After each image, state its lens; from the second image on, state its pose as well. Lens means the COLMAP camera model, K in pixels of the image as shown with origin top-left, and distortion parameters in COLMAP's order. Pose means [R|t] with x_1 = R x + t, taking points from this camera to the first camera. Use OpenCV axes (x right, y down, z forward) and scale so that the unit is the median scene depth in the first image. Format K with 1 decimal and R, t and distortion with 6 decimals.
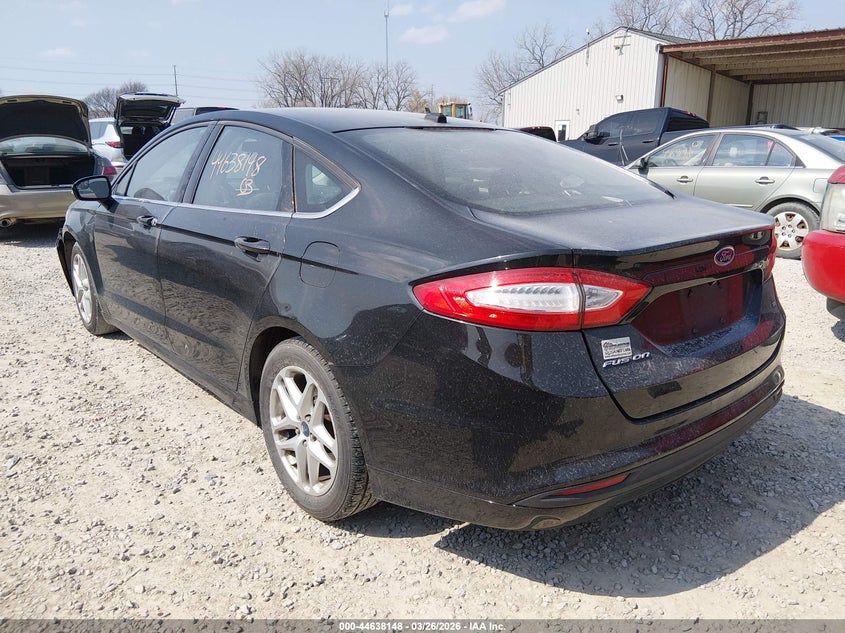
lens RADIAL K [[708.3, 0, 422.5], [0, 708.3, 316.5], [0, 0, 1]] dist [0.005763, 0.004446]
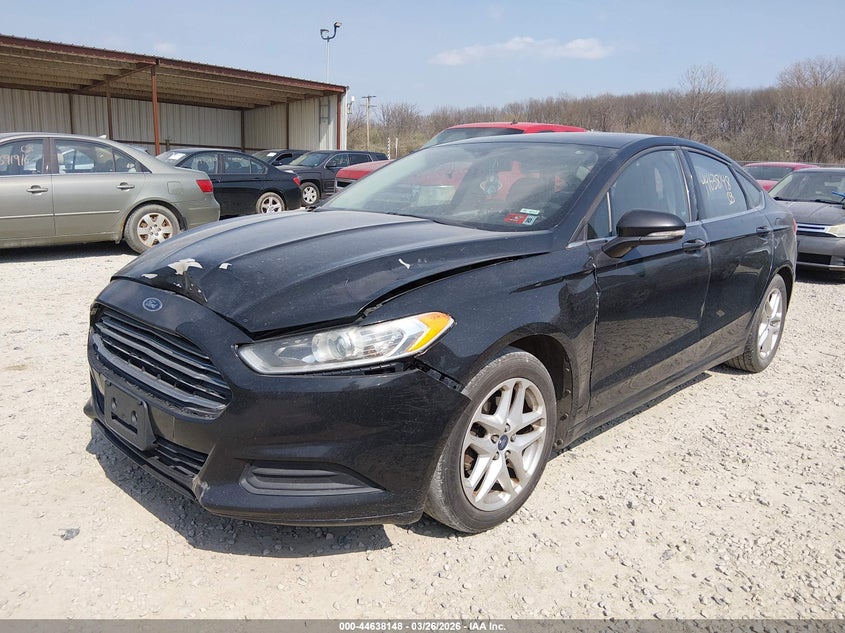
lens RADIAL K [[690.6, 0, 422.5], [0, 690.6, 316.5], [0, 0, 1]] dist [-0.006996, -0.005940]
pose [[-0.171333, -0.216458, 0.961140, -0.639850], [0.200359, 0.947524, 0.249108, -0.179893], [-0.964625, 0.235254, -0.118973, 0.763037]]
